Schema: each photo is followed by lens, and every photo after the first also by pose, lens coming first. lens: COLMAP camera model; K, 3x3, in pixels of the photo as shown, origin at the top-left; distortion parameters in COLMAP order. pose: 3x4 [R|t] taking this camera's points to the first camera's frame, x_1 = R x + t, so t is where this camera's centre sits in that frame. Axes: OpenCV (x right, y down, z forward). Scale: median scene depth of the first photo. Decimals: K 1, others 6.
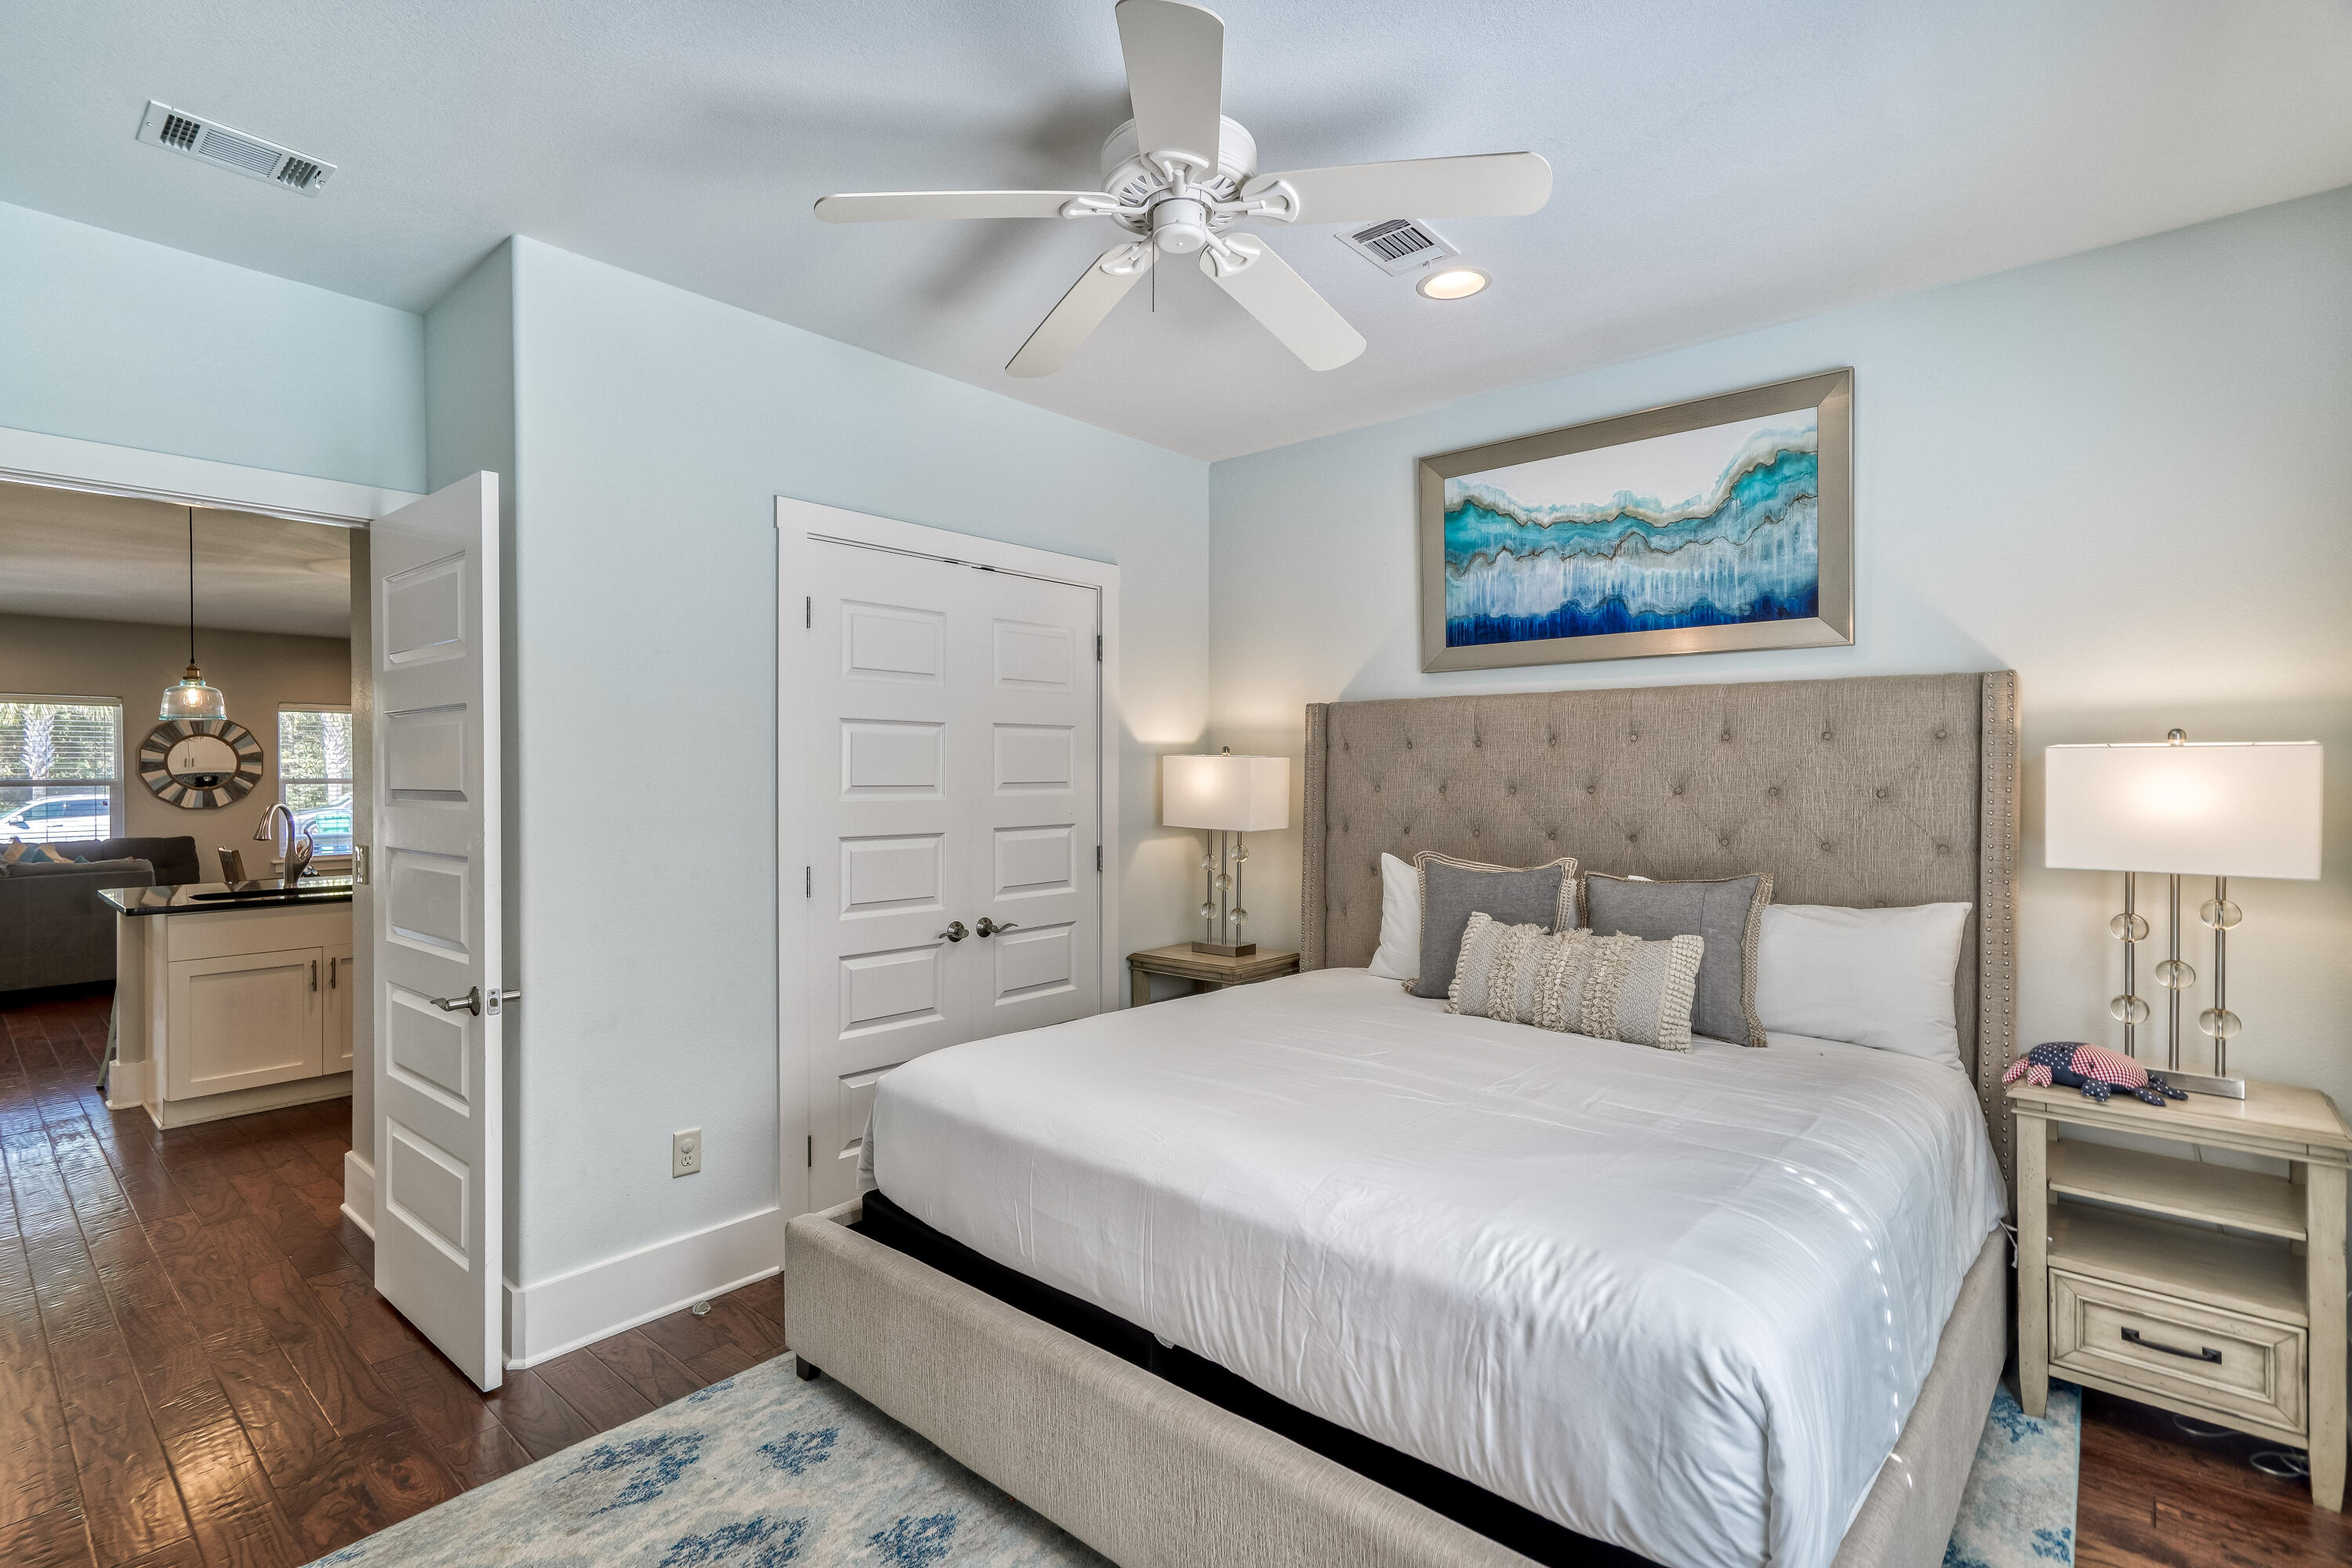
lens RADIAL K [[1100.7, 0, 1169.8], [0, 1100.7, 787.6], [0, 0, 1]] dist [0.006491, 0.010472]
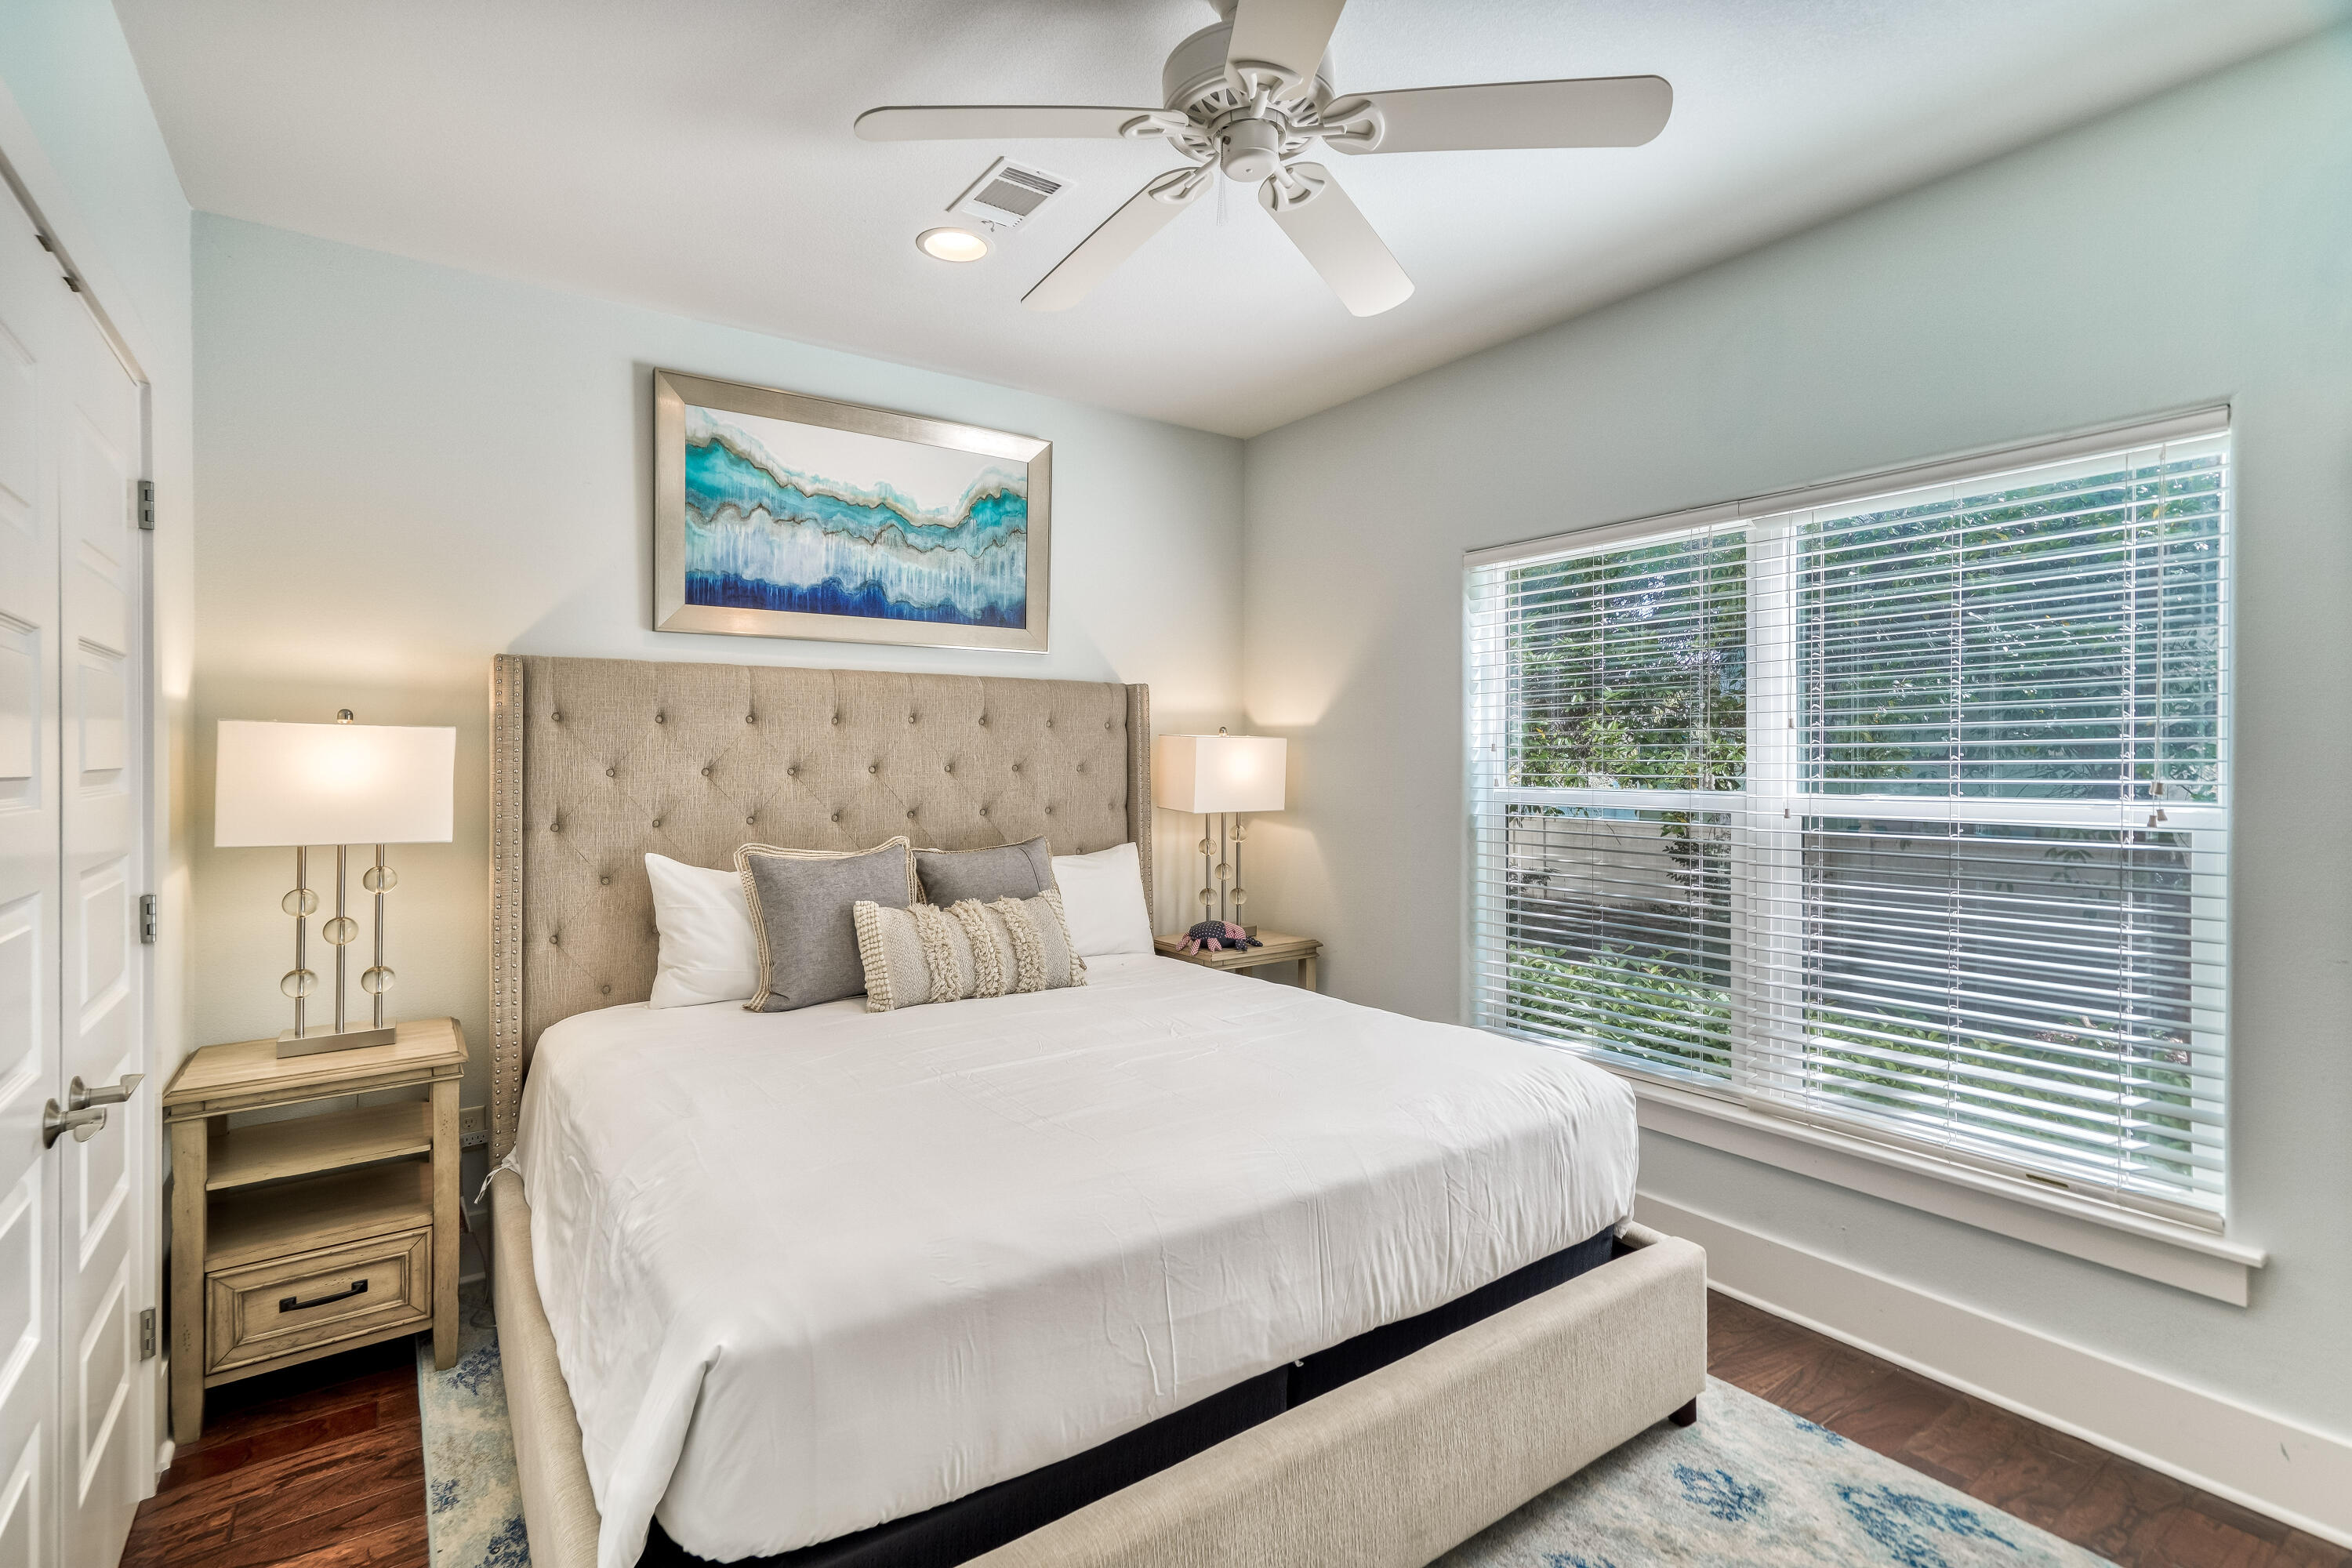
lens RADIAL K [[1100.7, 0, 1155.2], [0, 1100.7, 744.1], [0, 0, 1]] dist [0.006491, 0.010472]
pose [[0.237335, 0.006287, 0.971408, -0.542369], [0.012243, 0.999880, -0.009463, -0.008520], [-0.971351, 0.014139, 0.237229, 0.508707]]
